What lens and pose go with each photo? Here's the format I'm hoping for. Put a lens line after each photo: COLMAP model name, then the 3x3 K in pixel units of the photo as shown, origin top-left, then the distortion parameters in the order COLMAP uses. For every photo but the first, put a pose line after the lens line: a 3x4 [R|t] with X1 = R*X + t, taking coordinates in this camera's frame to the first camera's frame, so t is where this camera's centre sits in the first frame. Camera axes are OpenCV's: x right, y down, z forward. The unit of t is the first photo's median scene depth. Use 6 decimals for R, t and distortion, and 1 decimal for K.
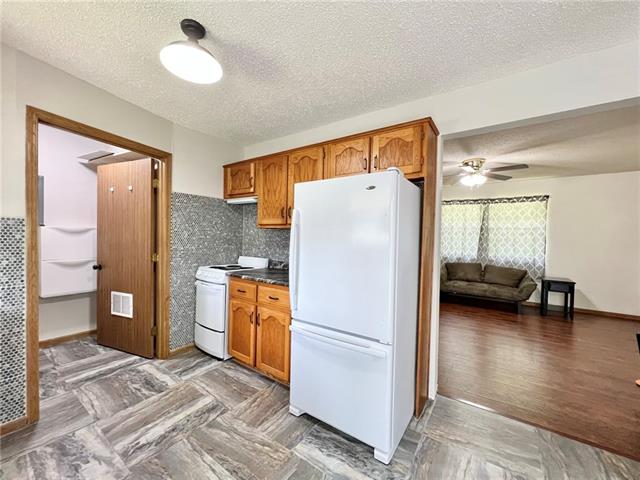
lens RADIAL K [[256.6, 0, 321.1], [0, 256.6, 237.8], [0, 0, 1]] dist [-0.001454, -0.000051]
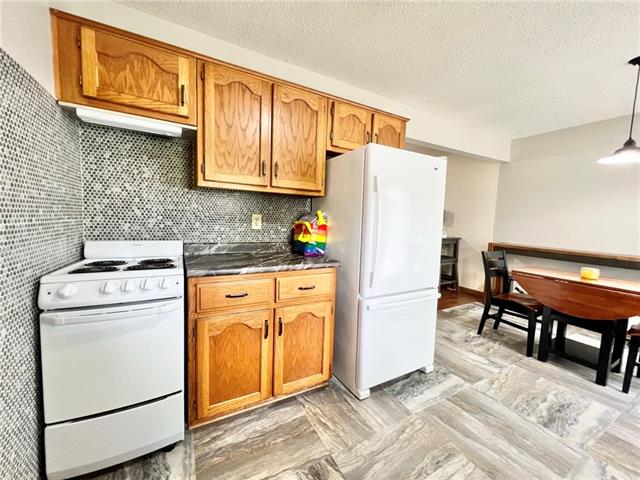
lens RADIAL K [[259.1, 0, 319.4], [0, 259.1, 234.5], [0, 0, 1]] dist [0.002919, 0.001551]
pose [[0.437512, -0.067851, 0.896649, -0.782481], [-0.020528, 0.996136, 0.085396, 0.015829], [-0.898978, -0.055768, 0.434428, 0.613690]]
